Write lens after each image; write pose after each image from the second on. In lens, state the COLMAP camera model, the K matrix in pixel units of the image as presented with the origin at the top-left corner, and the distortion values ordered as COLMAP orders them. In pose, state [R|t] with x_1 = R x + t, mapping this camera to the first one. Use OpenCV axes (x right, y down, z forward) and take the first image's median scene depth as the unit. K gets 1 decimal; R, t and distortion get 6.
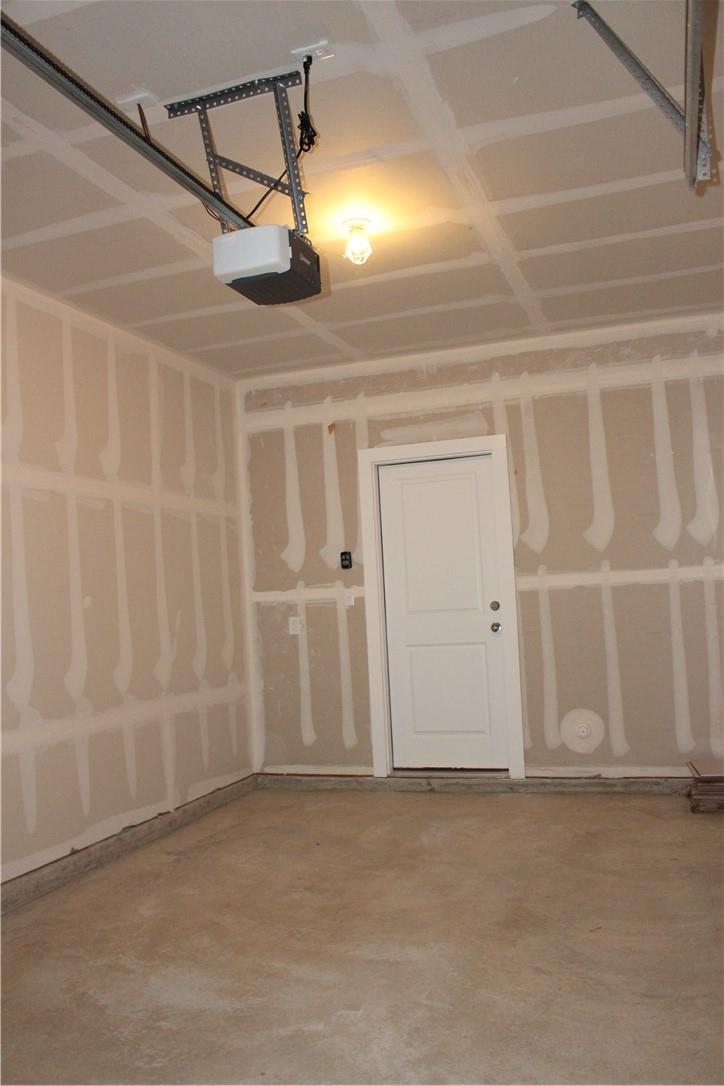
lens RADIAL K [[909.5, 0, 362.0], [0, 909.5, 543.0], [0, 0, 1]] dist [-0.147716, 0.121838]
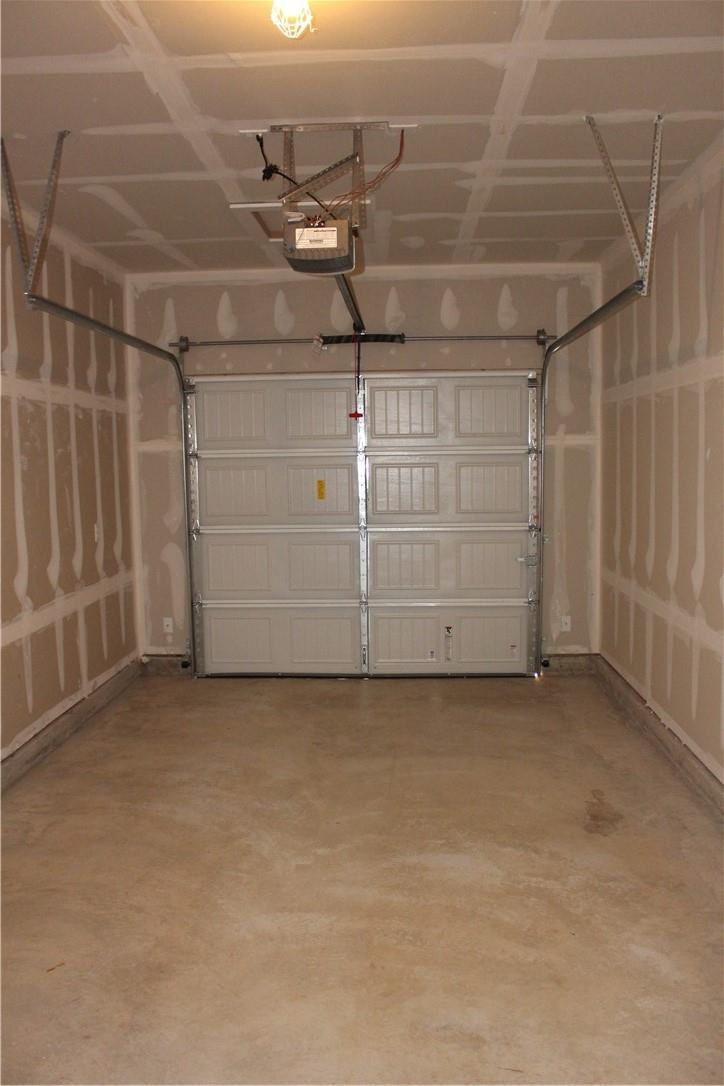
lens RADIAL K [[909.5, 0, 362.0], [0, 909.5, 543.0], [0, 0, 1]] dist [-0.147716, 0.121838]
pose [[-0.956641, 0.094304, -0.275581, 0.180714], [0.082894, 0.995159, 0.052792, 0.017573], [0.279225, 0.027659, -0.959827, 1.901144]]
